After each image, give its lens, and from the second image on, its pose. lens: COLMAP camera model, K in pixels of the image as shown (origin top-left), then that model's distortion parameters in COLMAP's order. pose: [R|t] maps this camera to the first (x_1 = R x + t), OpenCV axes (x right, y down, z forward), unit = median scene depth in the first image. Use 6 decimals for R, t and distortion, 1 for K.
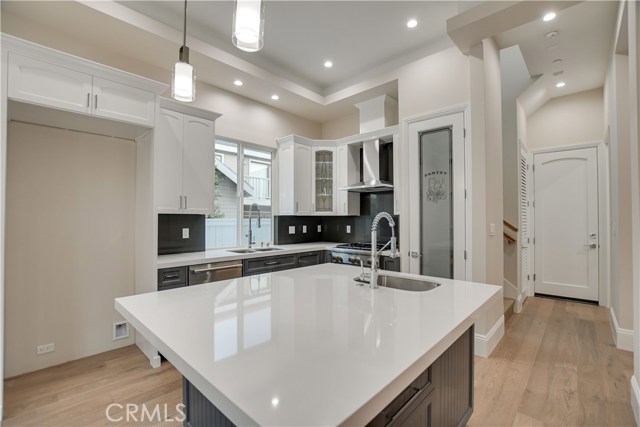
lens RADIAL K [[283.8, 0, 317.6], [0, 283.8, 214.2], [0, 0, 1]] dist [-0.032315, 0.004390]
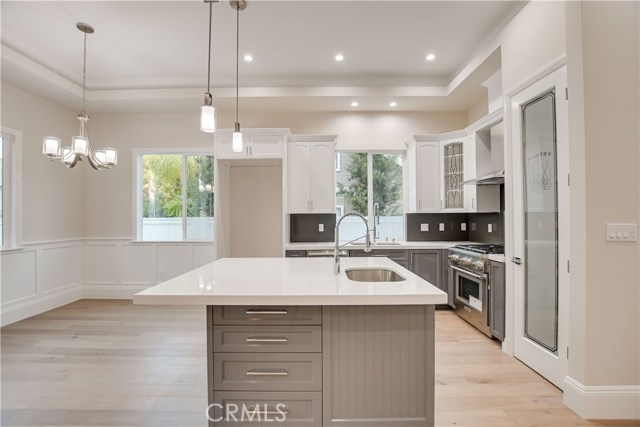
lens RADIAL K [[283.8, 0, 317.8], [0, 283.8, 215.0], [0, 0, 1]] dist [-0.032315, 0.004390]
pose [[0.684896, -0.009140, -0.728583, 0.434278], [0.017236, 0.999845, 0.003660, 0.001284], [0.728437, -0.015065, 0.684947, 0.043641]]
